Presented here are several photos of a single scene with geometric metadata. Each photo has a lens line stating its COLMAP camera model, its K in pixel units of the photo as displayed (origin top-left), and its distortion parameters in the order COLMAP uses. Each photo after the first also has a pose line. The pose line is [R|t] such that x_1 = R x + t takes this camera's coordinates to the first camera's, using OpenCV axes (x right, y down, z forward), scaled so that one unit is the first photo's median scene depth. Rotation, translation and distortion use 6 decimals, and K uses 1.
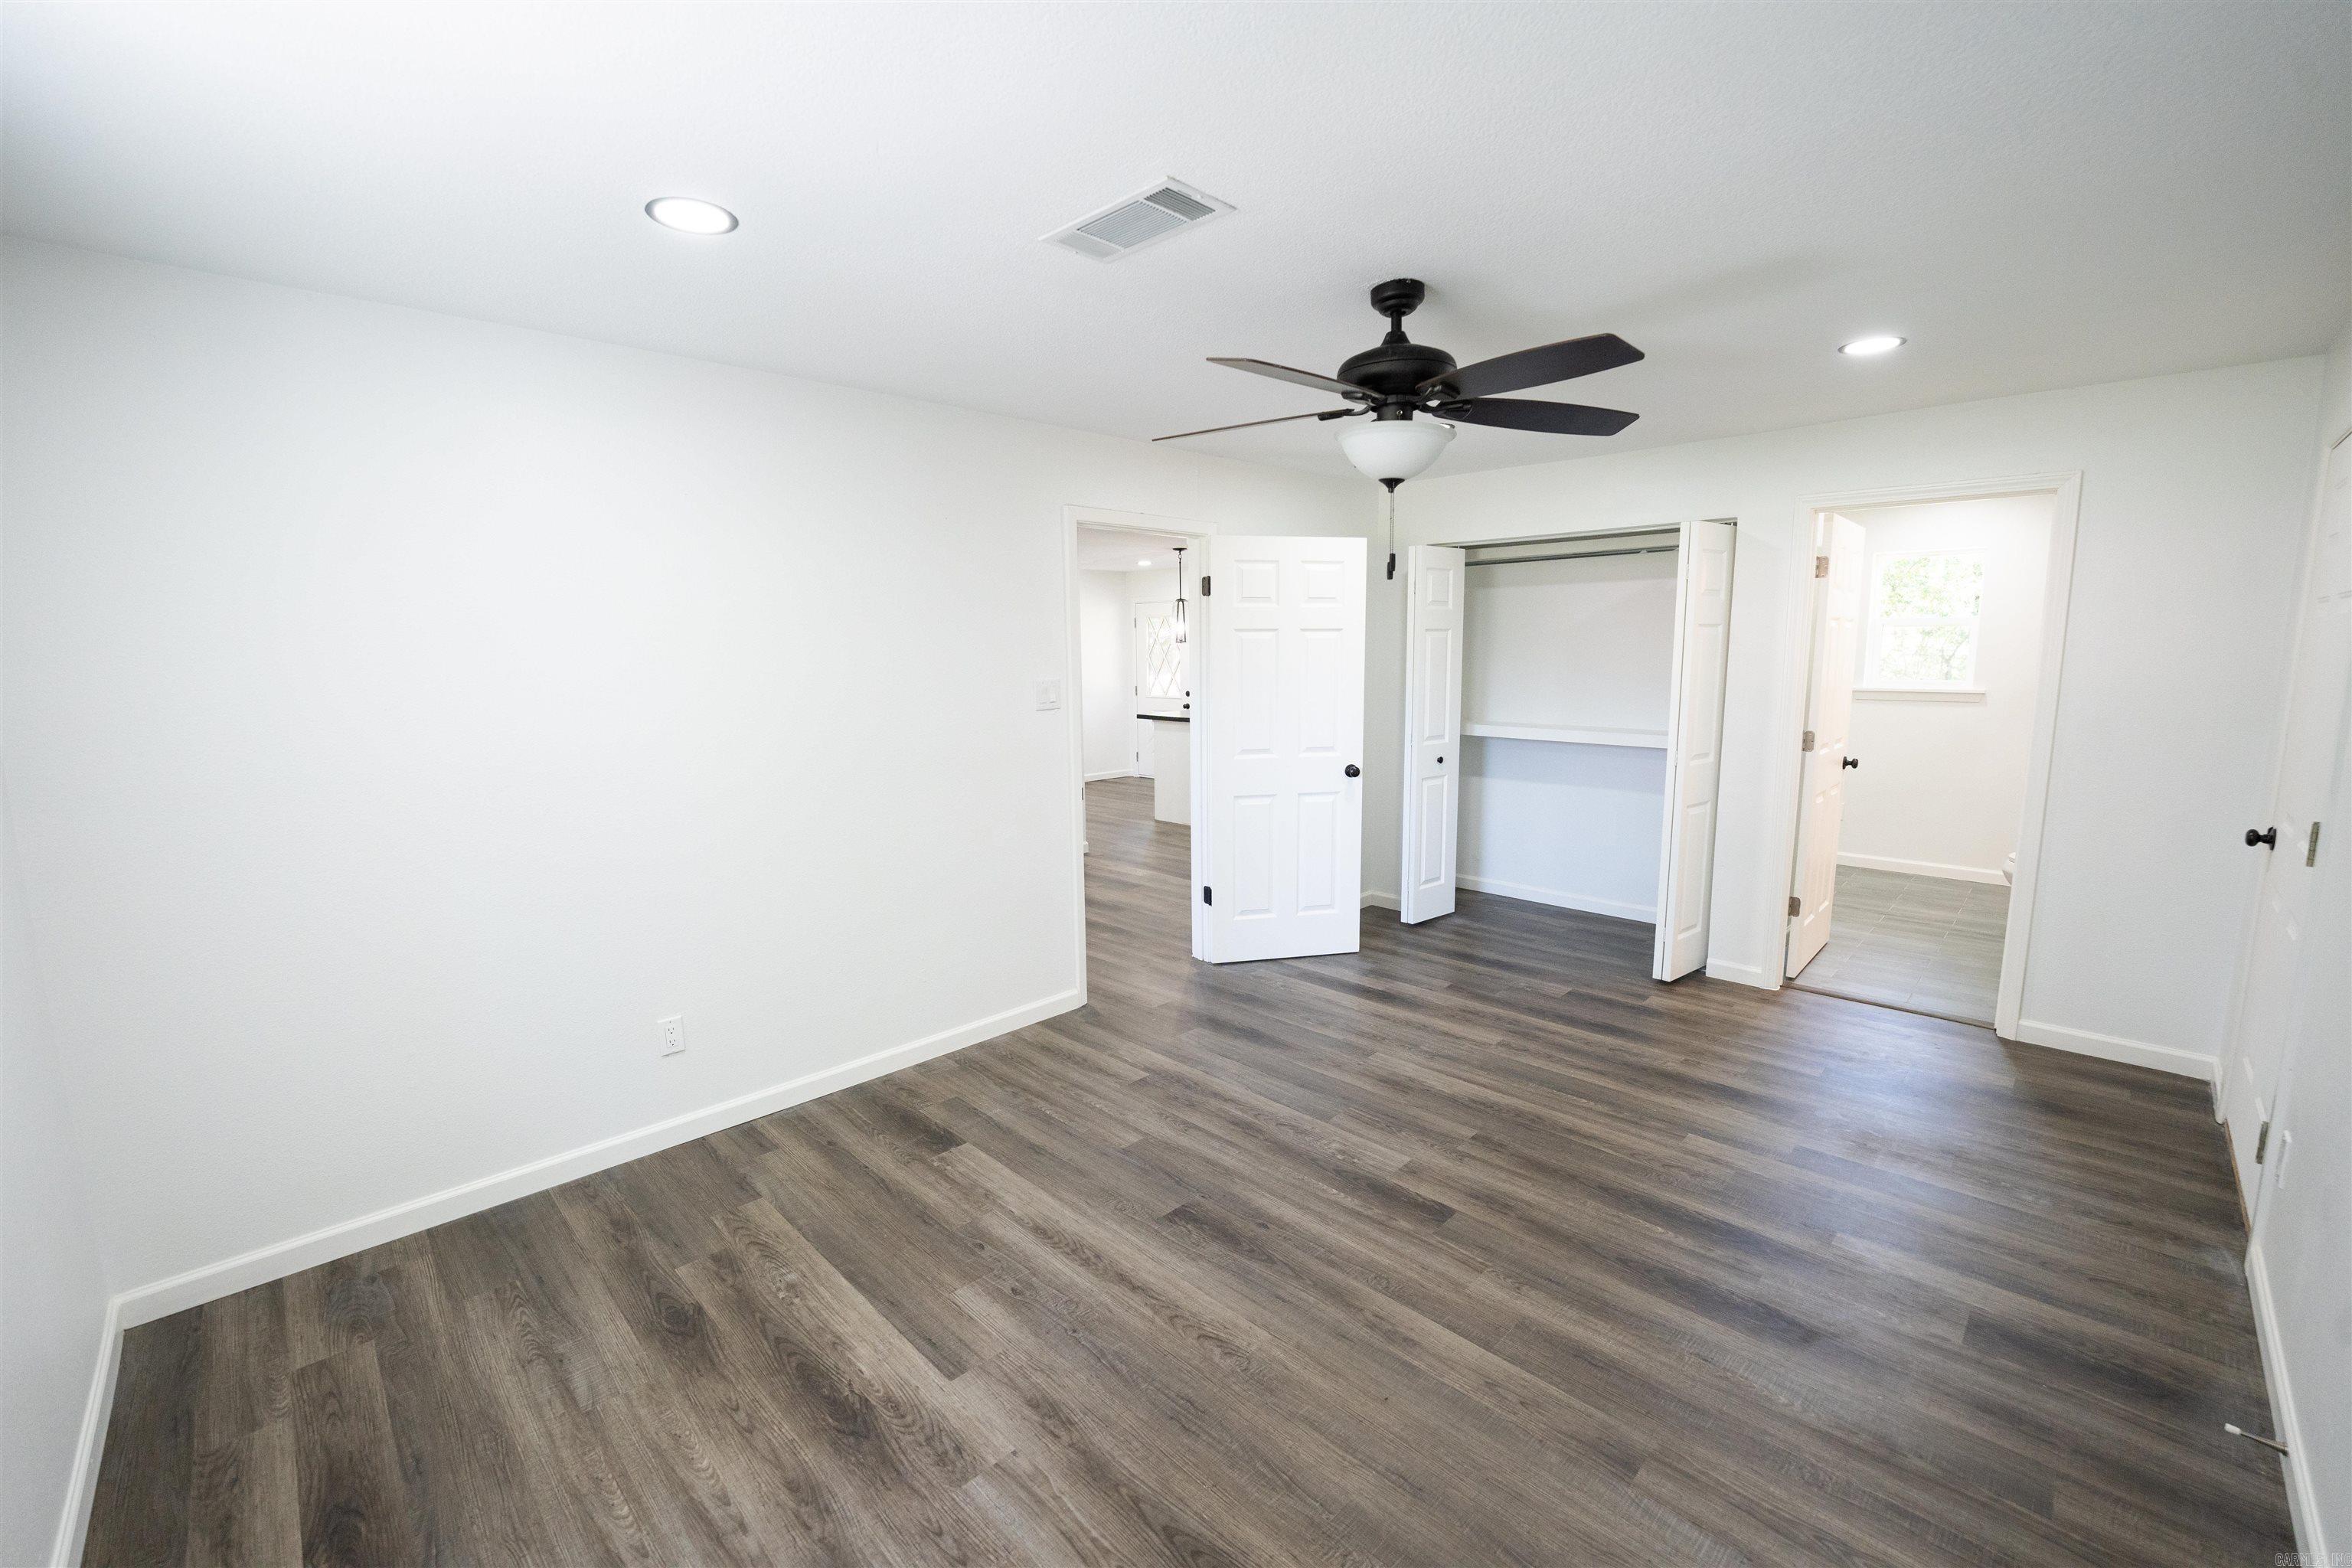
lens RADIAL K [[955.4, 0, 1185.2], [0, 955.4, 797.5], [0, 0, 1]] dist [-0.031190, 0.005073]
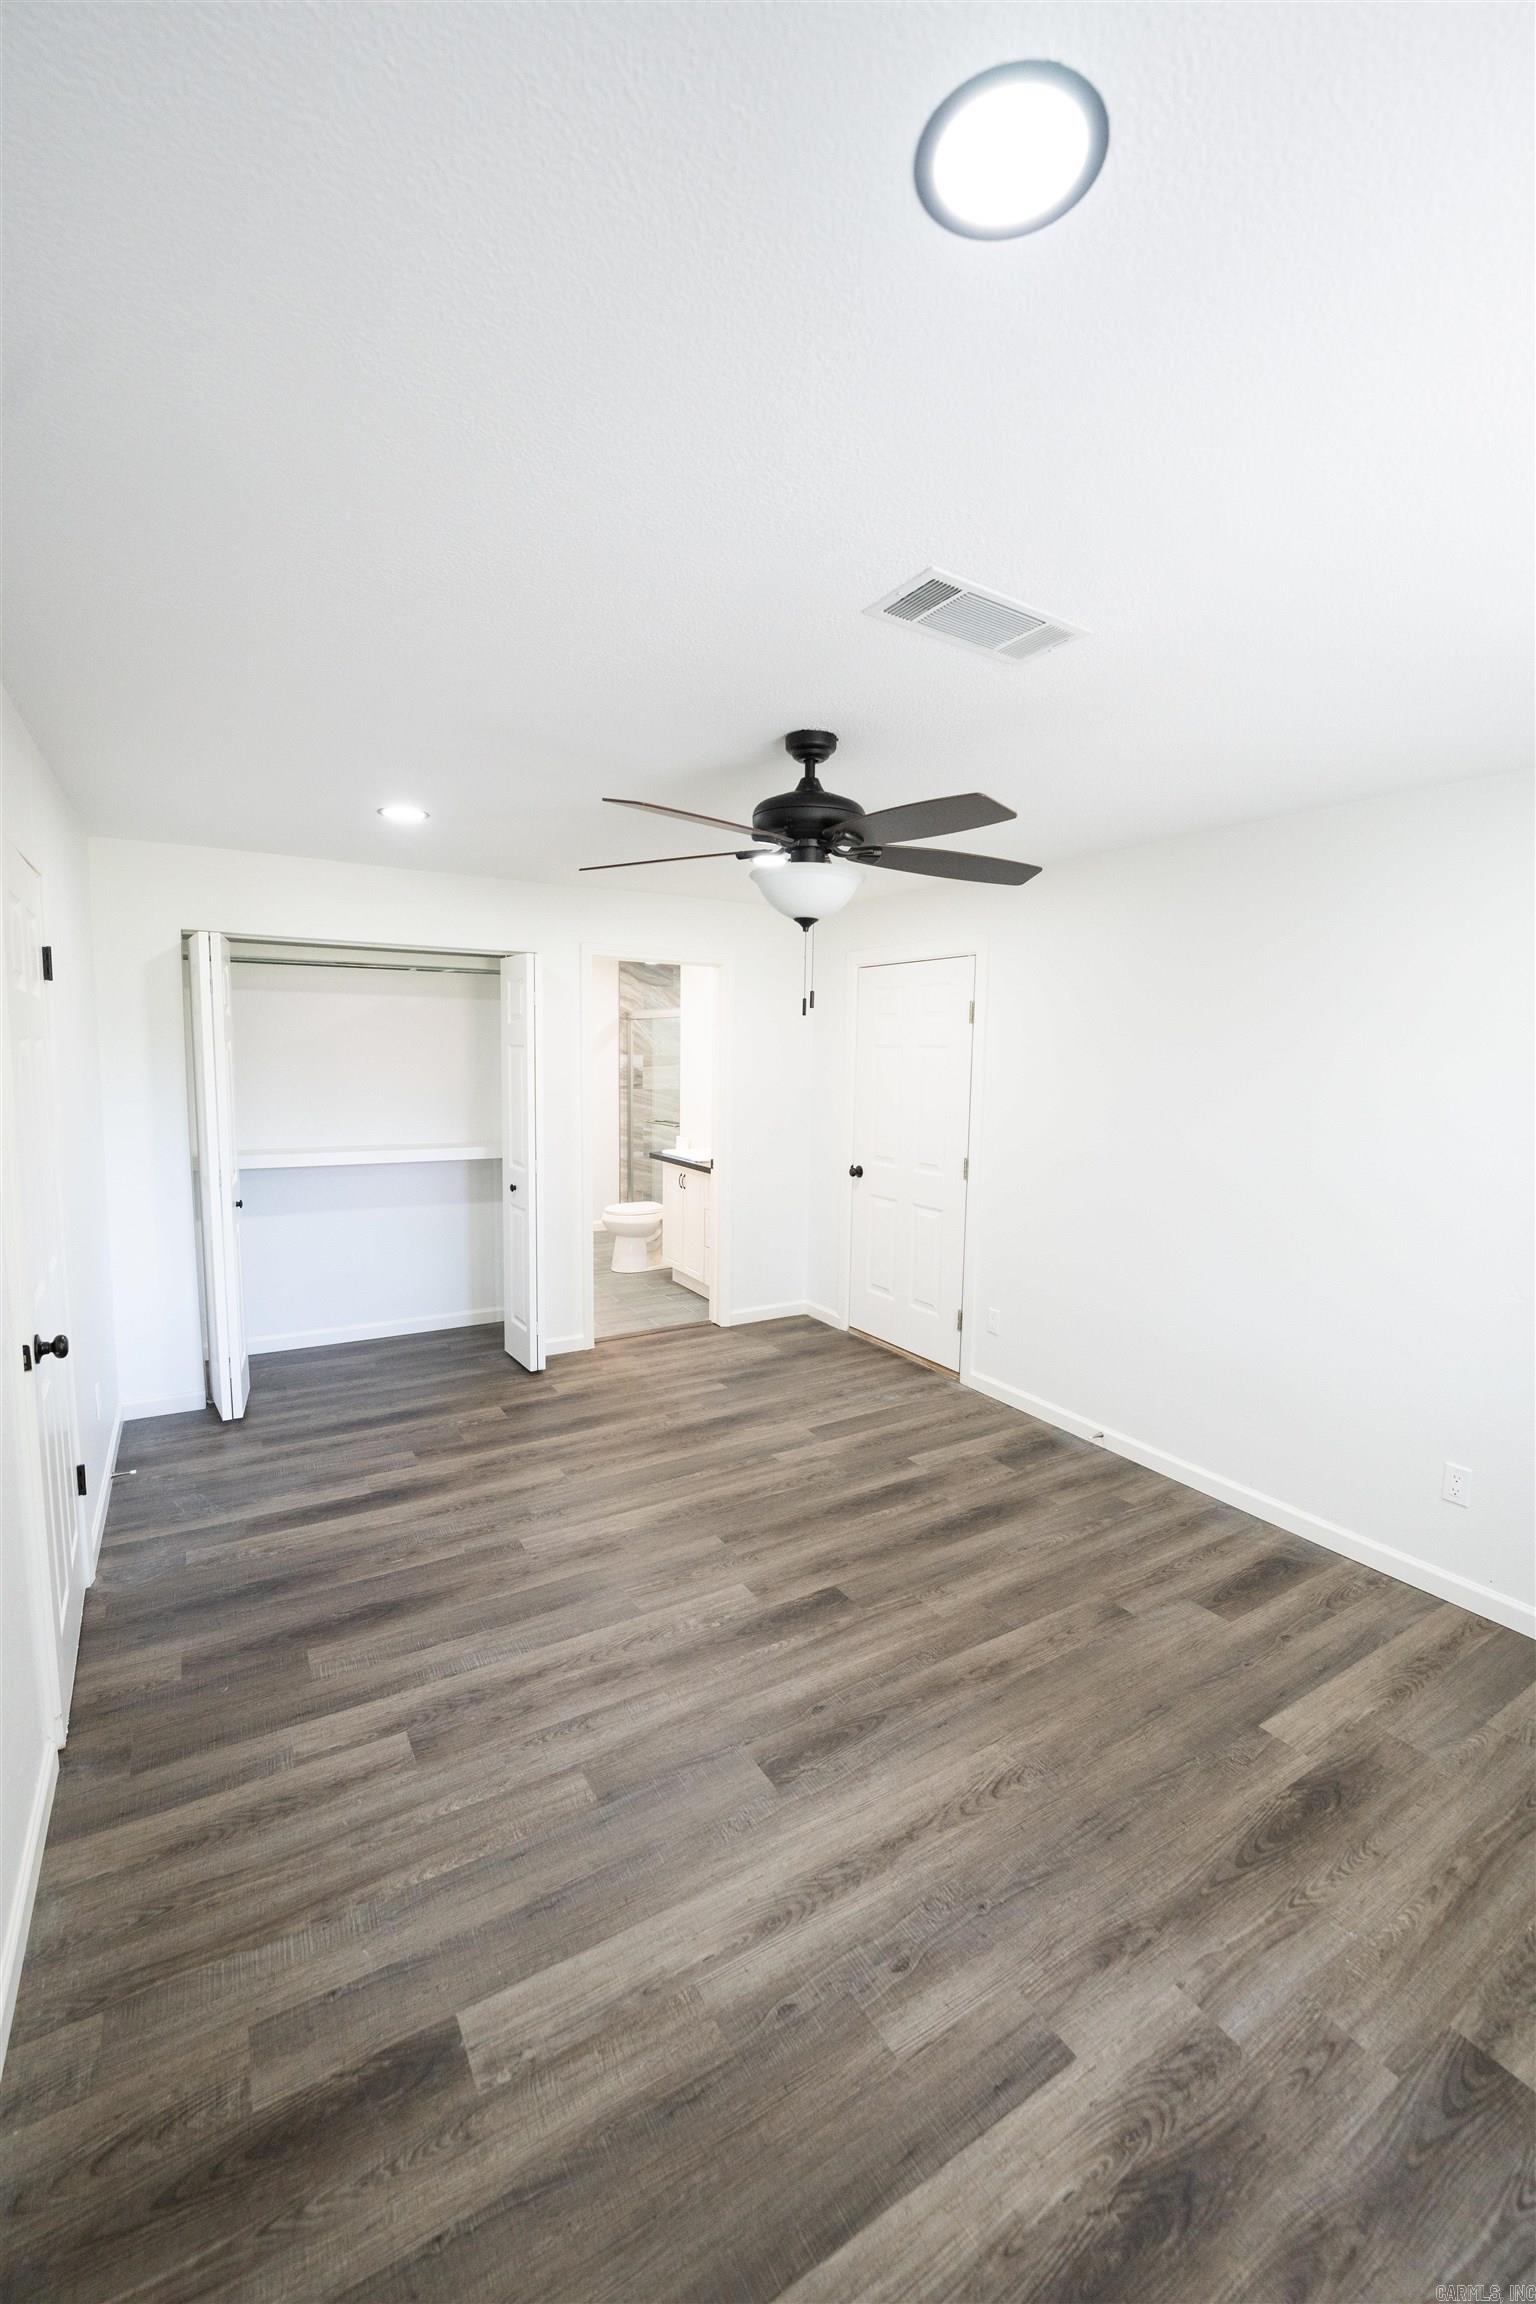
lens RADIAL K [[935.9, 0, 768.7], [0, 935.9, 1151.7], [0, 0, 1]] dist [-0.031190, 0.005073]
pose [[0.236359, -0.089837, 0.967504, -0.720458], [0.132152, 0.989437, 0.059590, -0.135740], [-0.962637, 0.113773, 0.245735, 0.740186]]
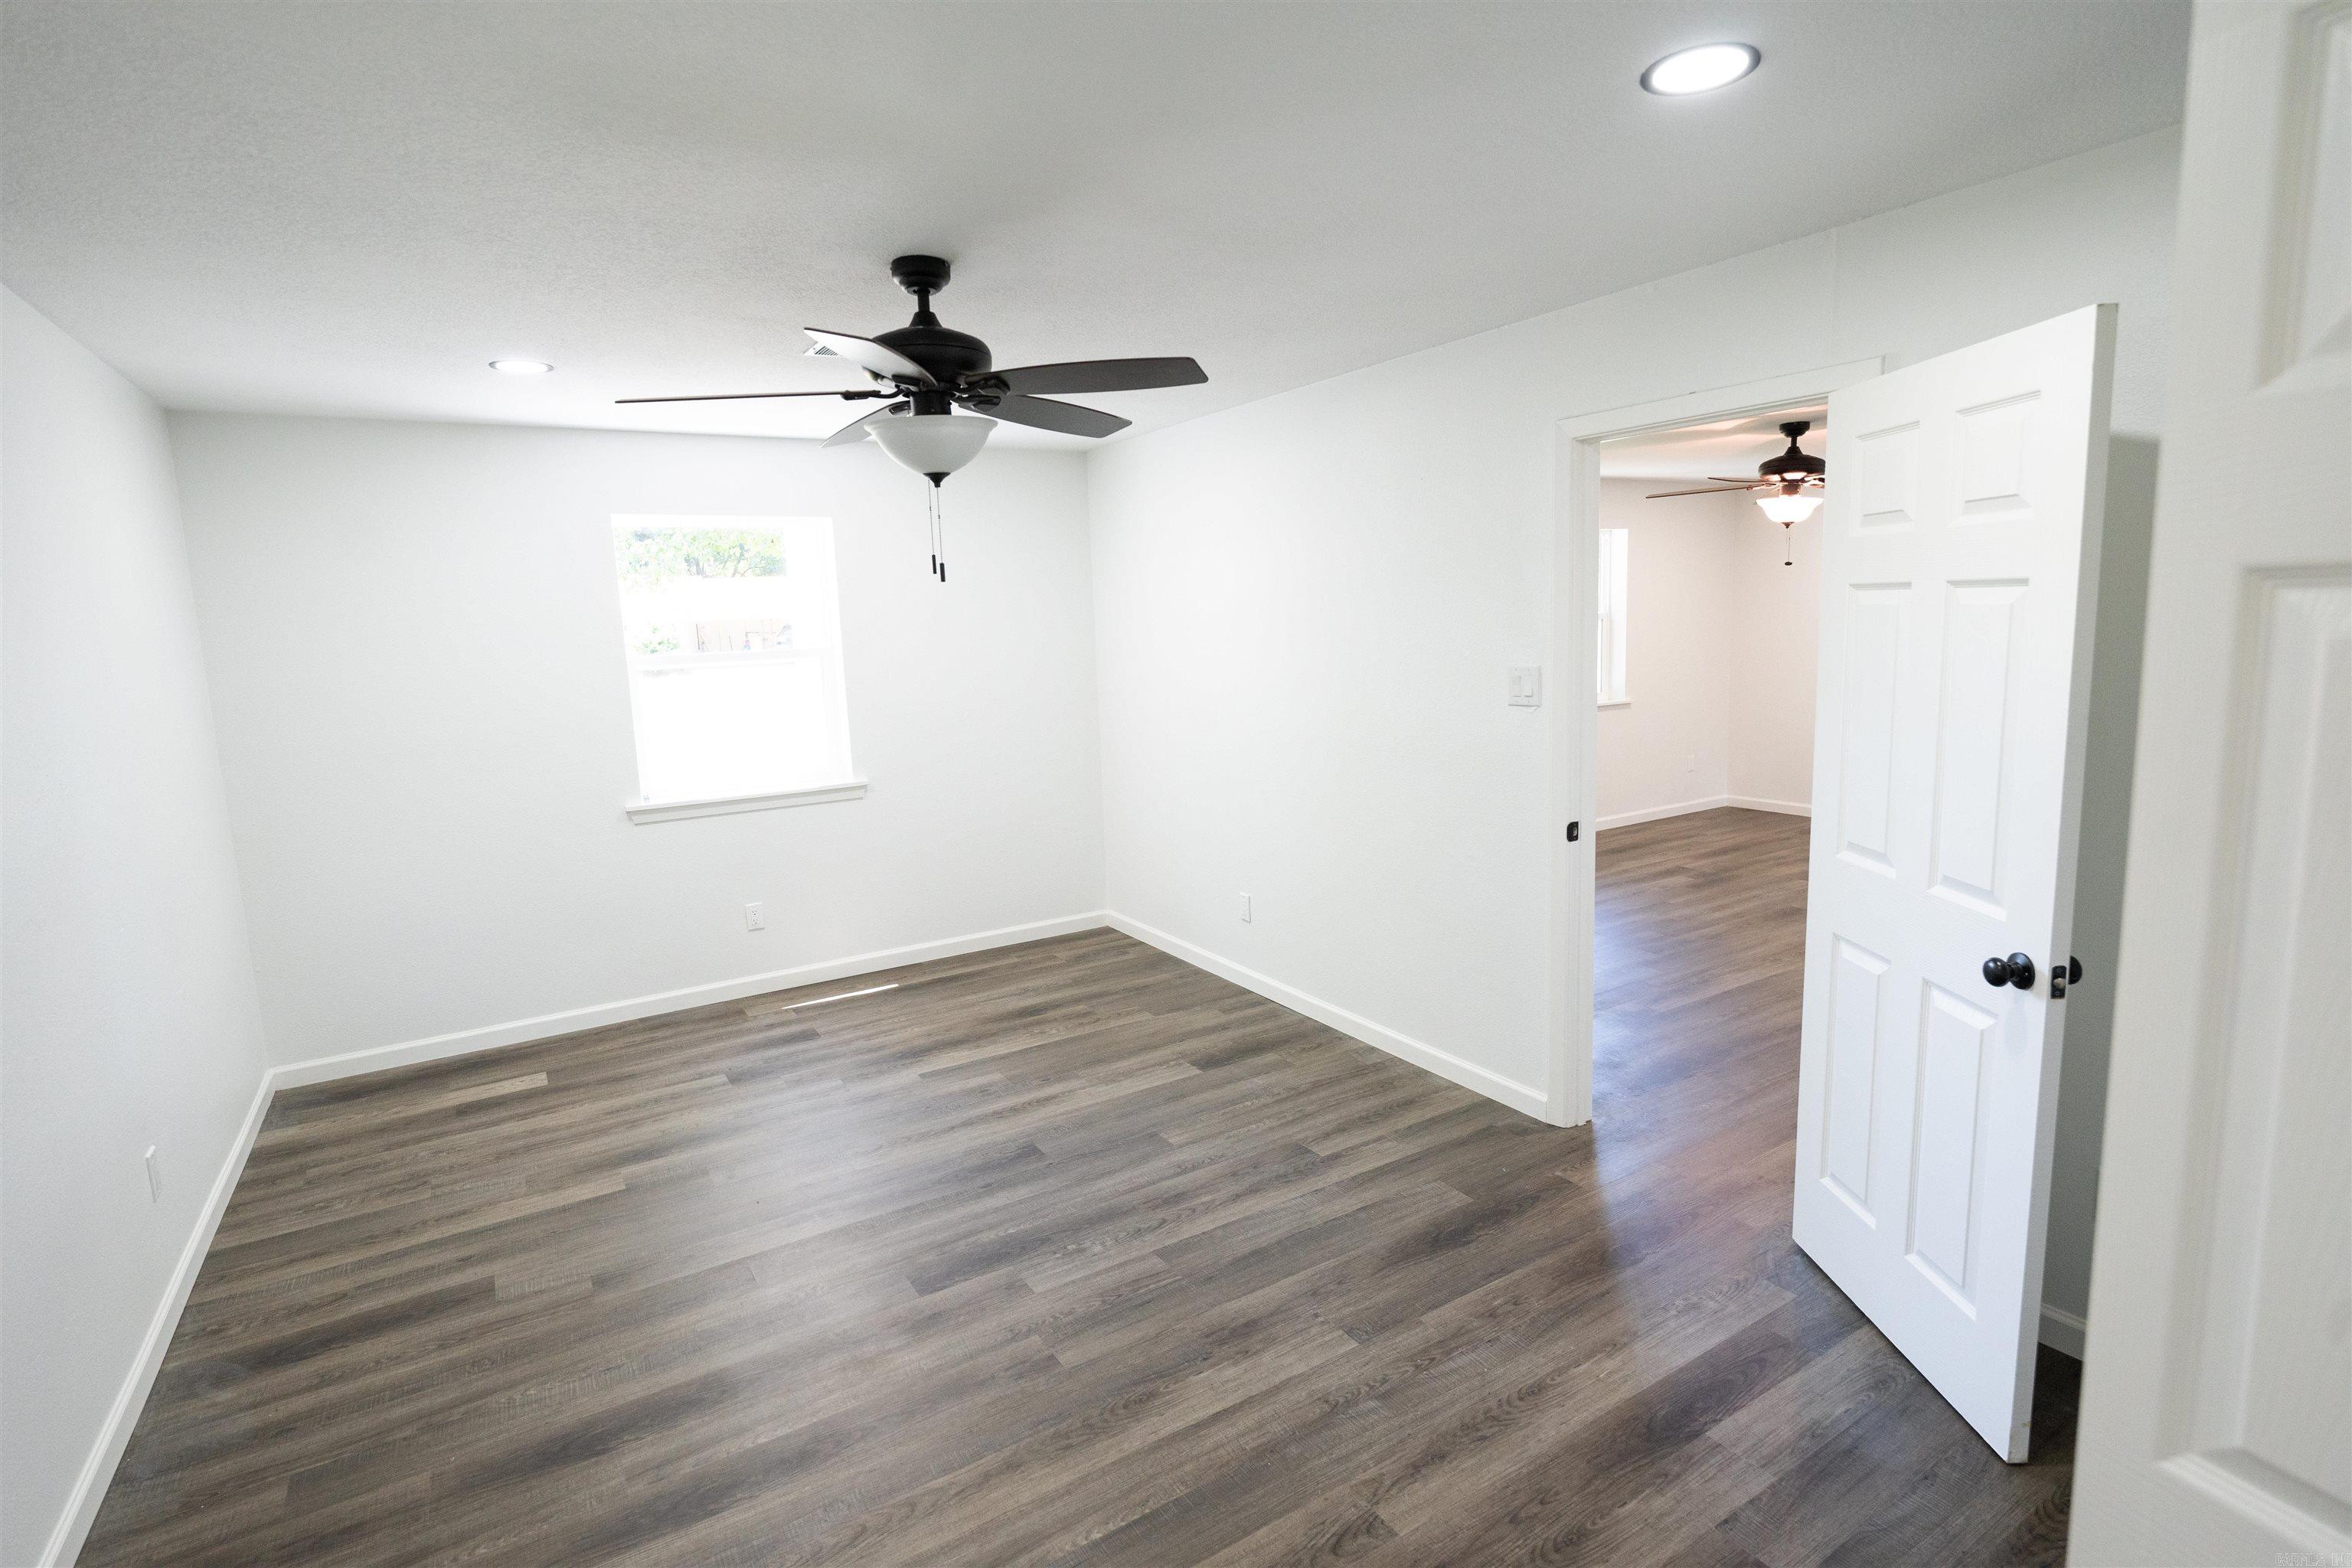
lens RADIAL K [[1147.3, 0, 1156.9], [0, 1147.3, 776.3], [0, 0, 1]] dist [-0.013269, 0.002755]
pose [[-0.243591, 0.157472, -0.957009, 1.154767], [-0.111070, 0.975710, 0.188820, -0.254004], [0.963497, 0.152290, -0.220184, 1.351415]]
